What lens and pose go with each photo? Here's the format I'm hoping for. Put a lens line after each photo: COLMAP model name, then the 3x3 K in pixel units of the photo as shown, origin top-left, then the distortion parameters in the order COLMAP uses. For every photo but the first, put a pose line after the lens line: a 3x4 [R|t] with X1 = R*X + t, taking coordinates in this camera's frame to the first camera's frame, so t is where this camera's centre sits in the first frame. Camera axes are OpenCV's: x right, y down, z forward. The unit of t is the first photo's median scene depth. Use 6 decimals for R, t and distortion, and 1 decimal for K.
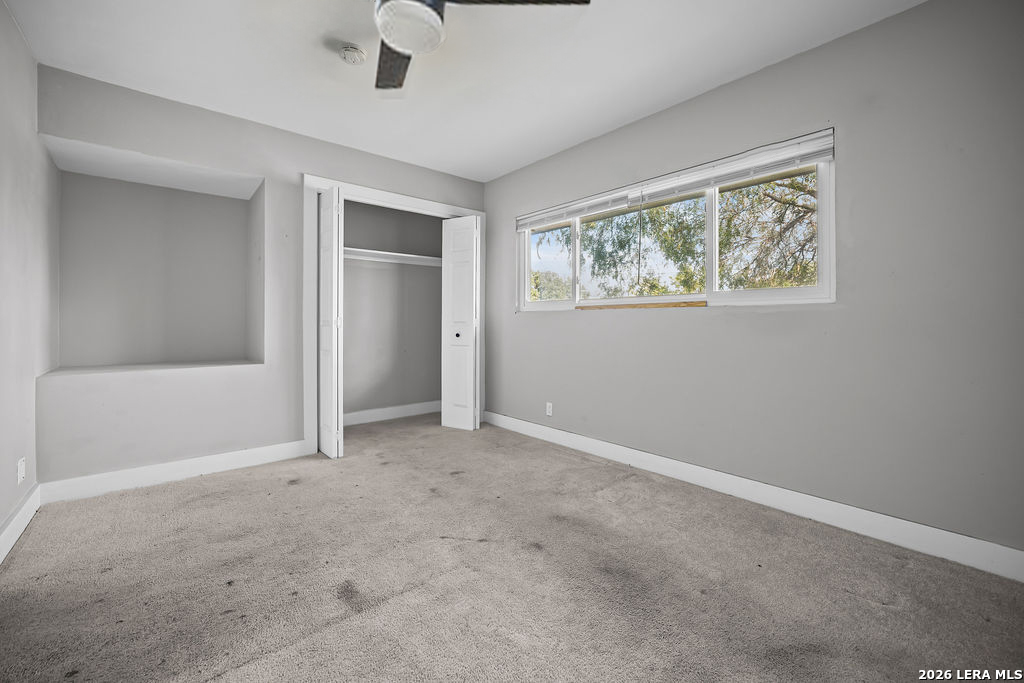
lens RADIAL K [[419.7, 0, 512.0], [0, 419.7, 323.7], [0, 0, 1]] dist [-0.003031, -0.000041]
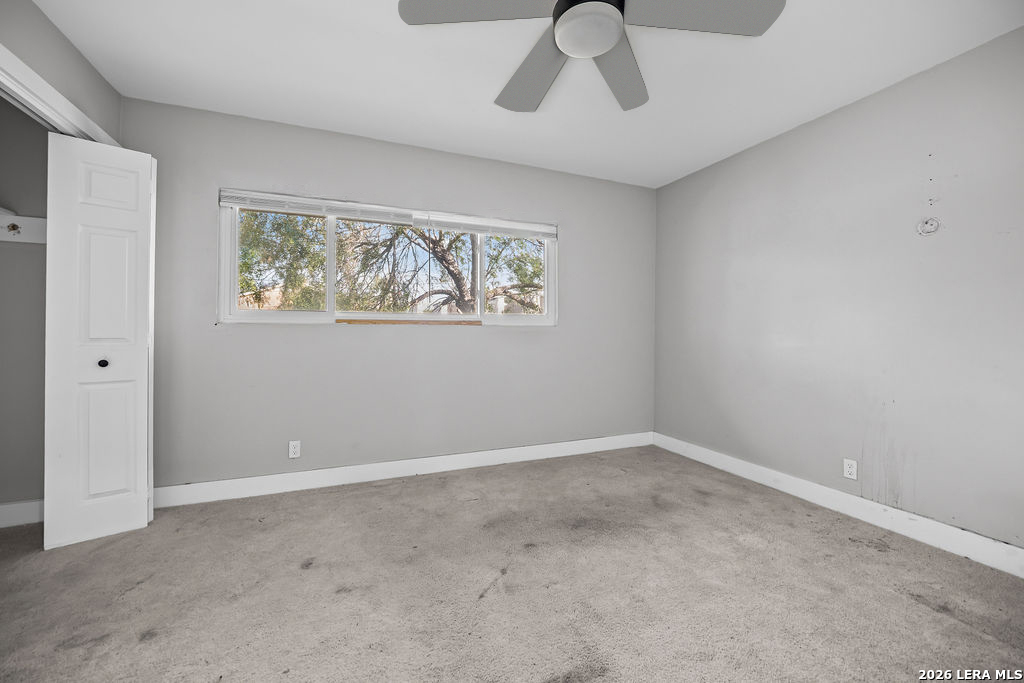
lens RADIAL K [[408.8, 0, 512.0], [0, 408.8, 341.5], [0, 0, 1]] dist [-0.012475, 0.000204]
pose [[0.311492, -0.013578, 0.950152, -0.617962], [0.006464, 0.999905, 0.012170, -0.005059], [-0.950227, 0.002351, 0.311550, 0.468676]]
